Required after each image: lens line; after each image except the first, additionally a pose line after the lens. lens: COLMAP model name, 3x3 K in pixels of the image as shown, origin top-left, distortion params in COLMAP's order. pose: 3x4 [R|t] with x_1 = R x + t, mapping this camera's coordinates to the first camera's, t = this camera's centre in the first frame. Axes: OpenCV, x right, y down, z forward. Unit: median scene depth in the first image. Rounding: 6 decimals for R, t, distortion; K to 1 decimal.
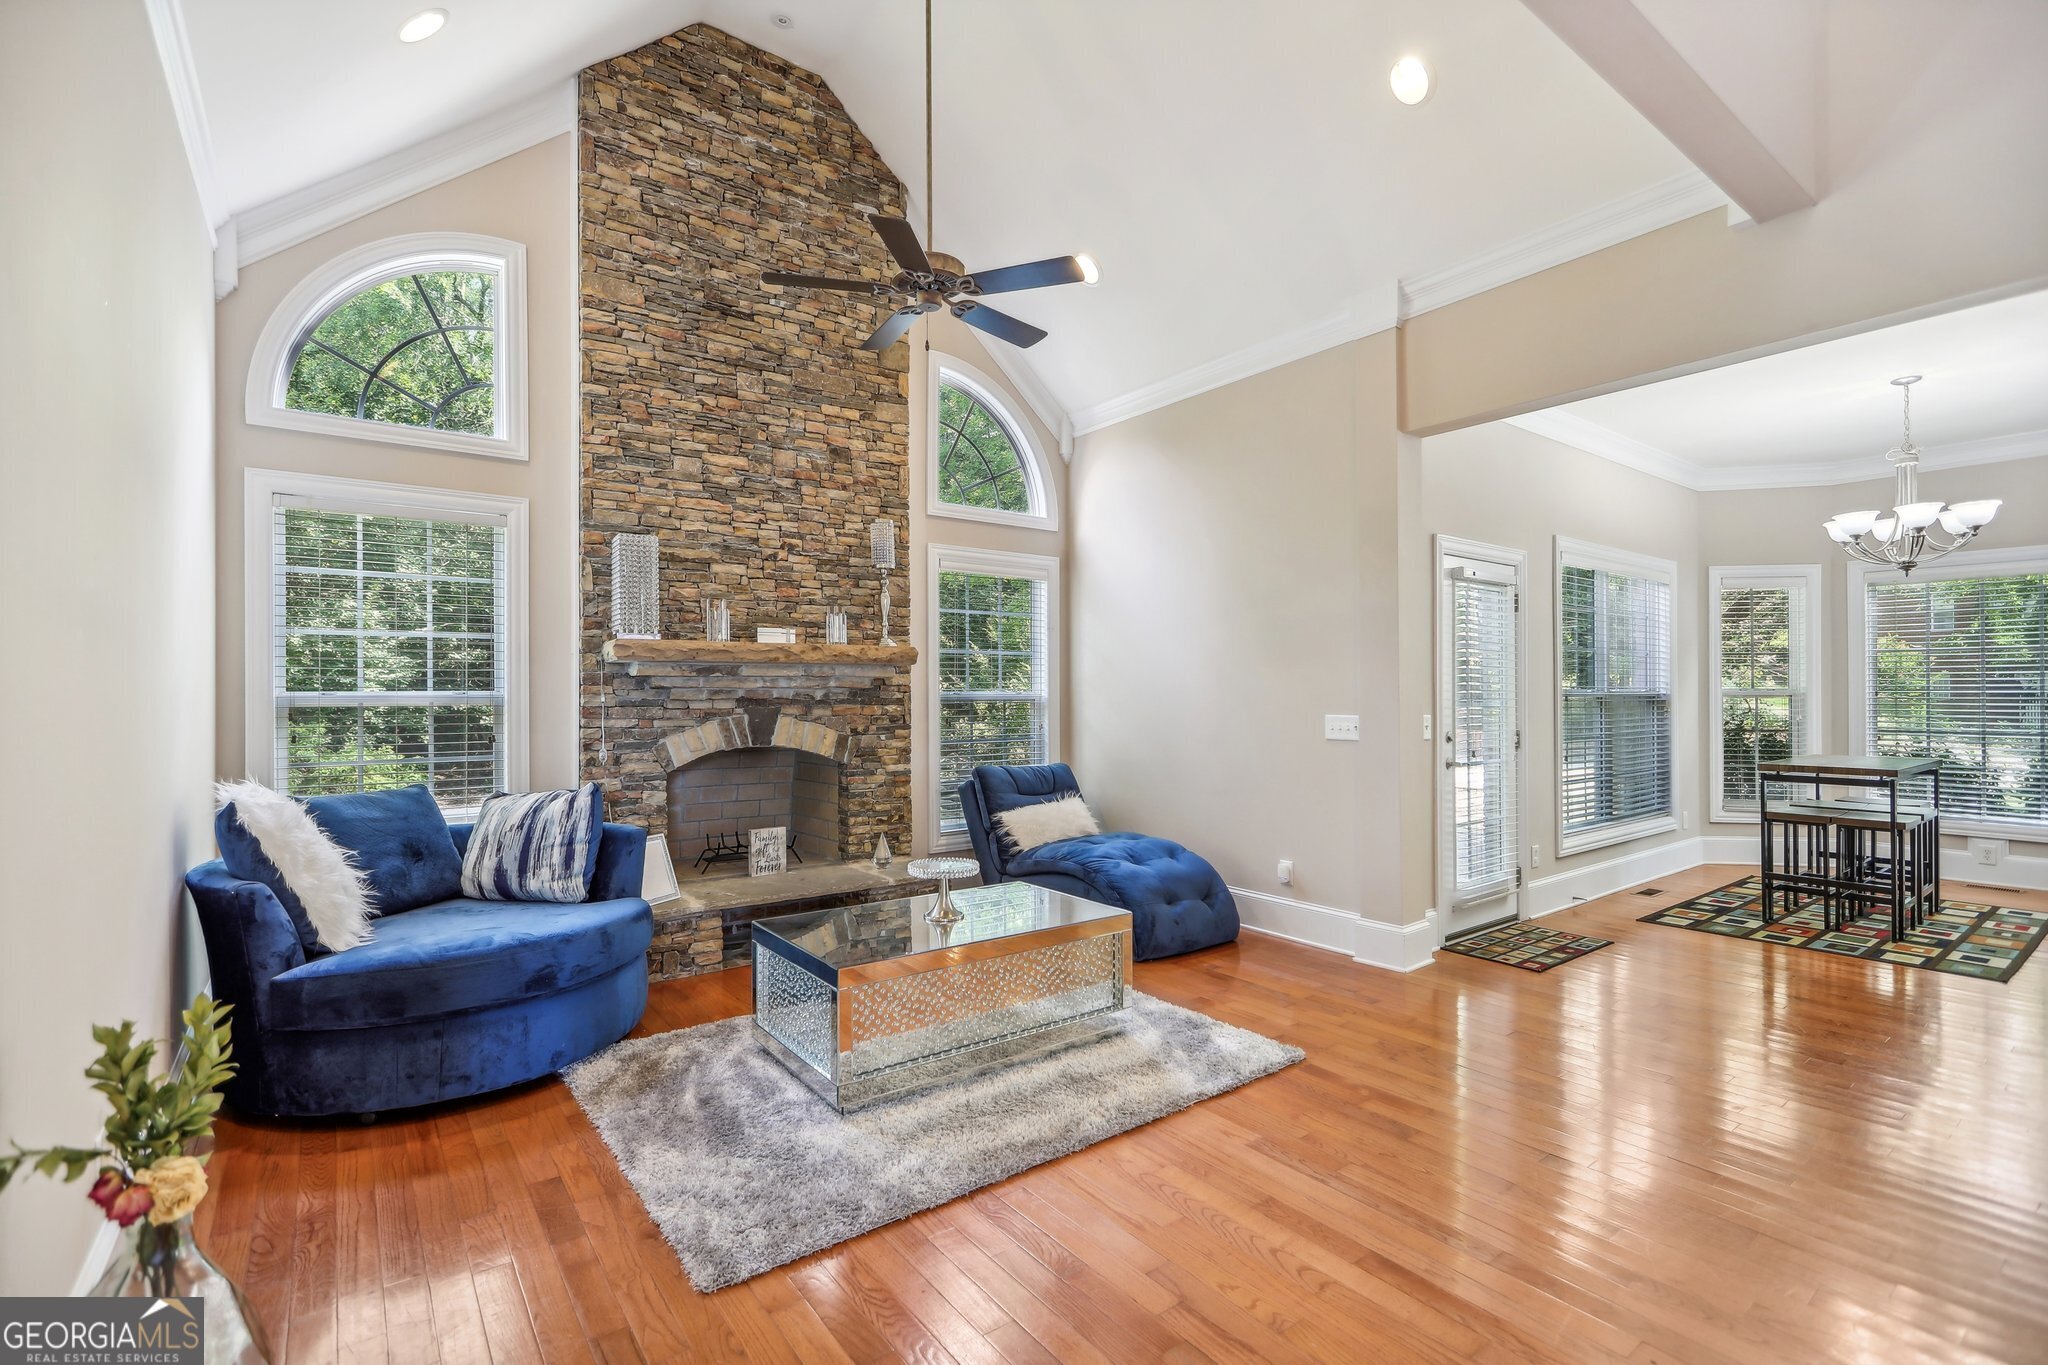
lens RADIAL K [[925.9, 0, 1027.2], [0, 925.9, 688.5], [0, 0, 1]] dist [-0.004872, 0.004747]
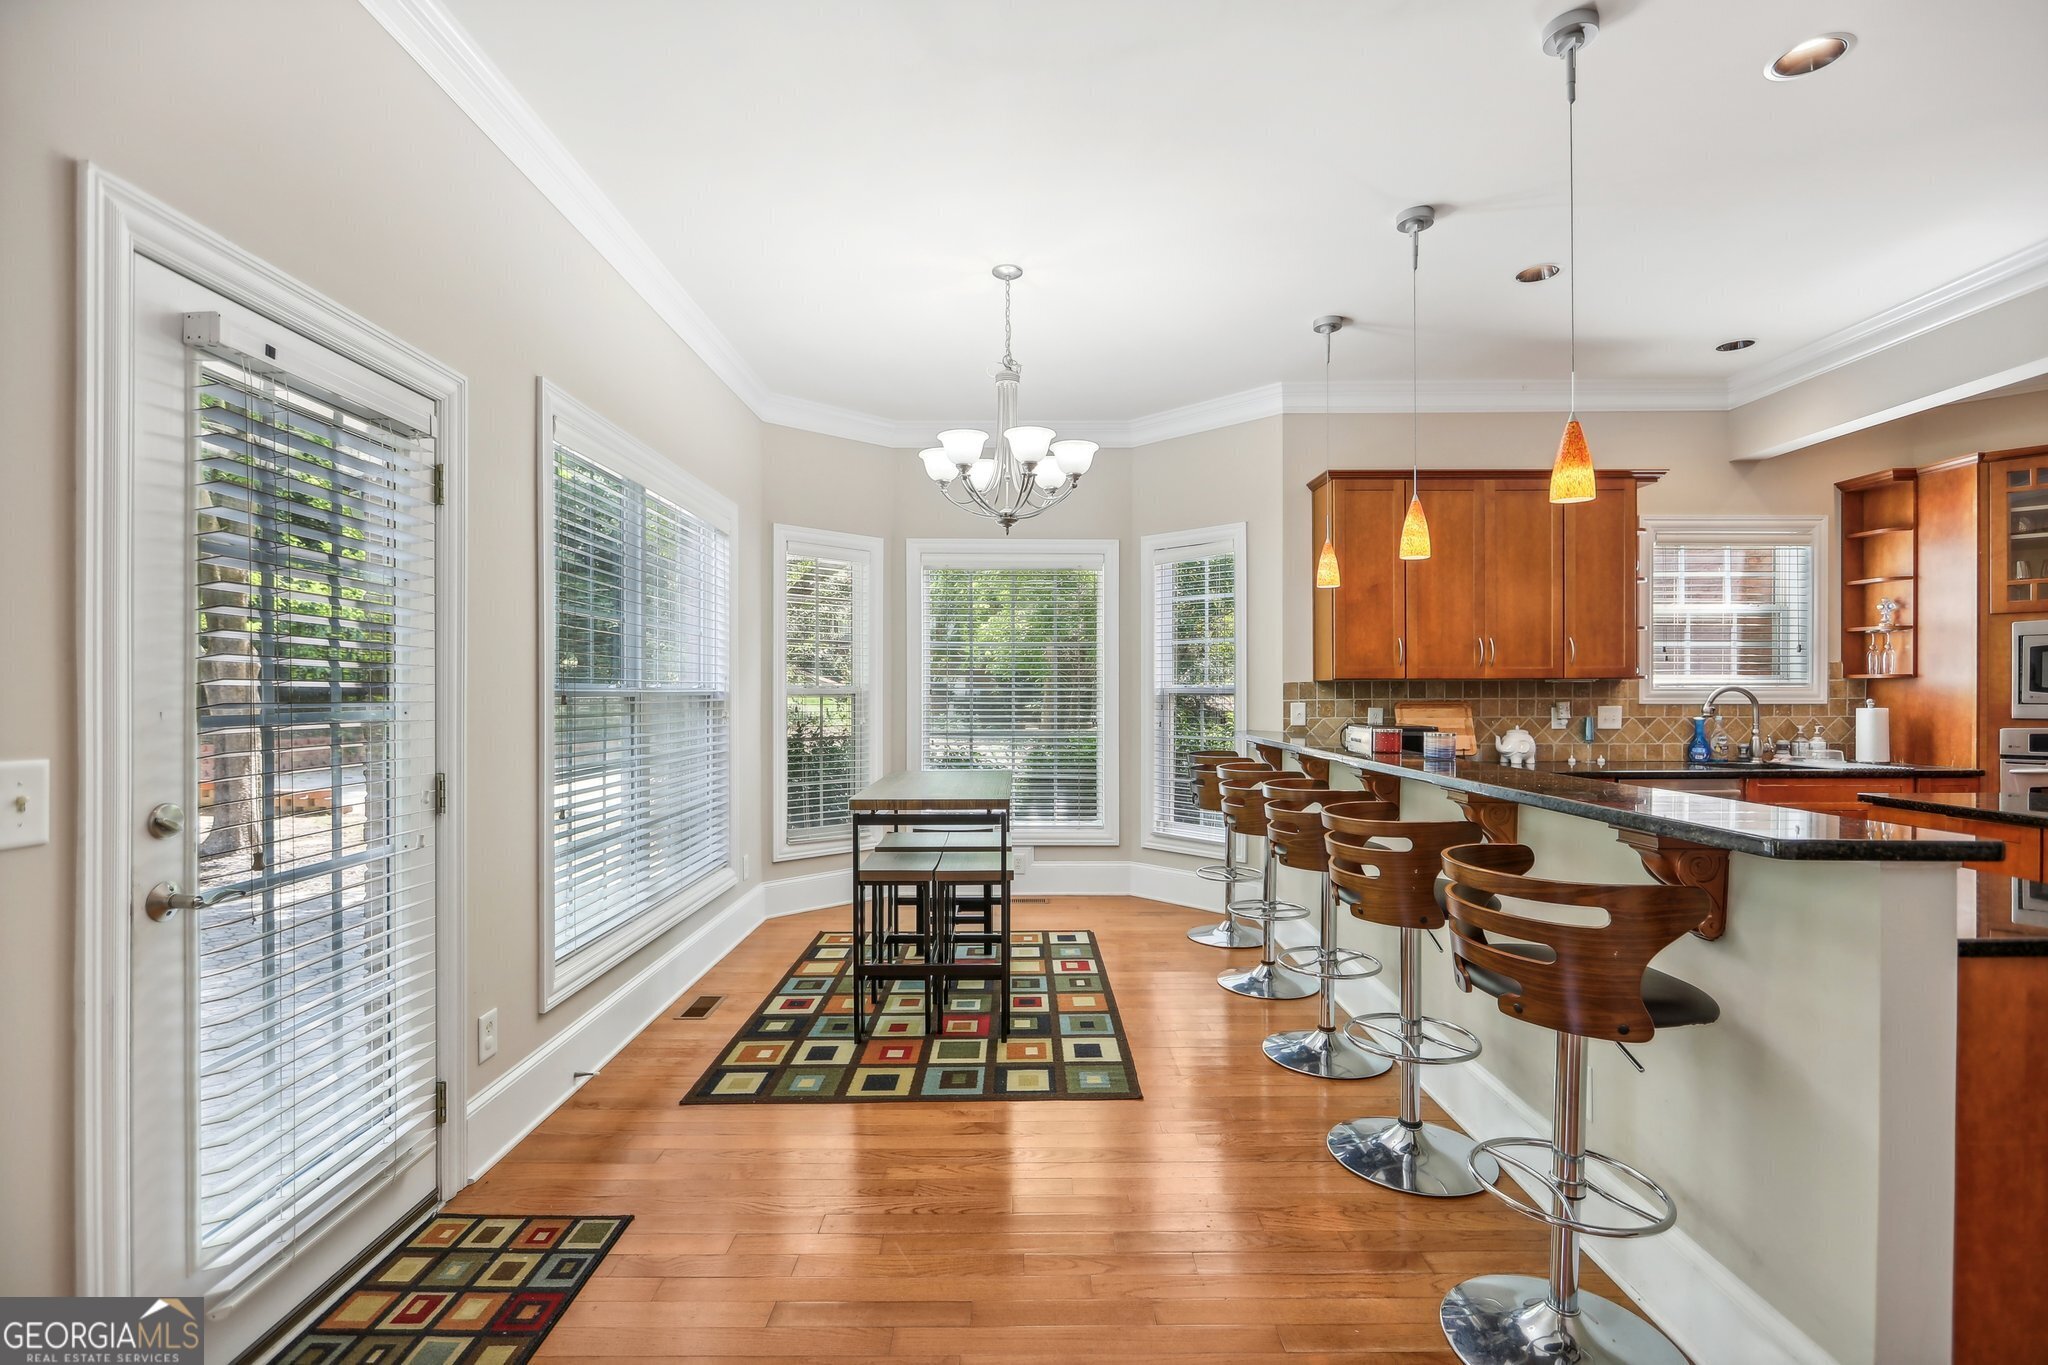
lens RADIAL K [[925.9, 0, 1027.3], [0, 925.9, 690.4], [0, 0, 1]] dist [-0.004872, 0.004747]
pose [[0.599195, 0.002166, 0.800600, 0.353845], [-0.006396, 0.999977, 0.002082, 0.002863], [-0.800578, -0.006368, 0.599195, 0.524050]]
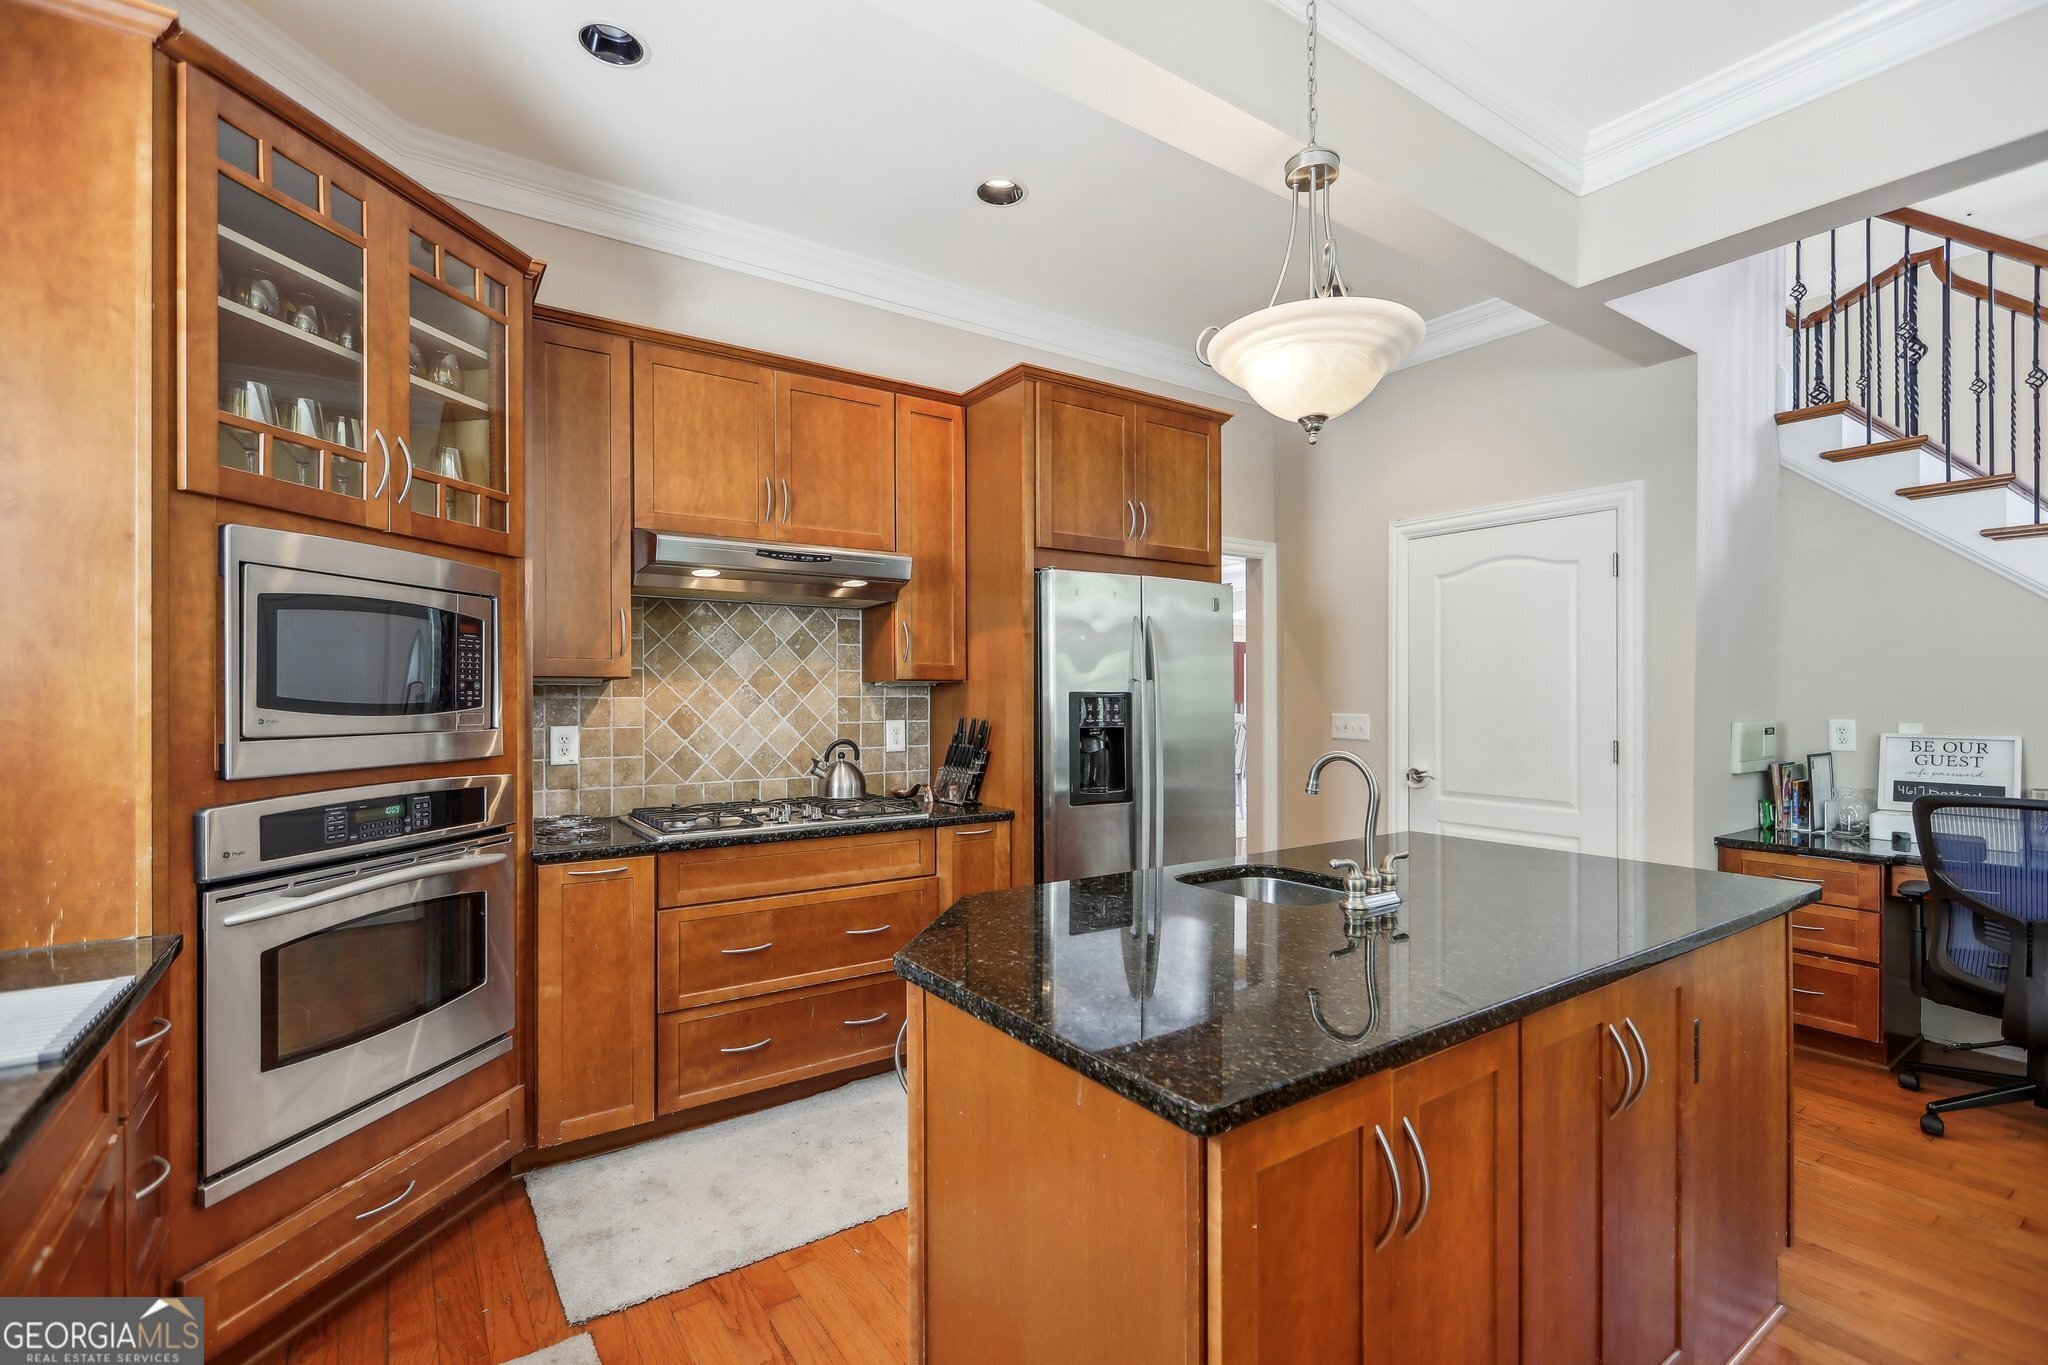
lens RADIAL K [[925.9, 0, 1030.7], [0, 925.9, 692.3], [0, 0, 1]] dist [-0.004872, 0.004747]
pose [[-0.999447, 0.005160, 0.032858, 1.318909], [0.004866, 0.999947, -0.009039, -0.001128], [-0.032903, -0.008874, -0.999419, 0.621456]]
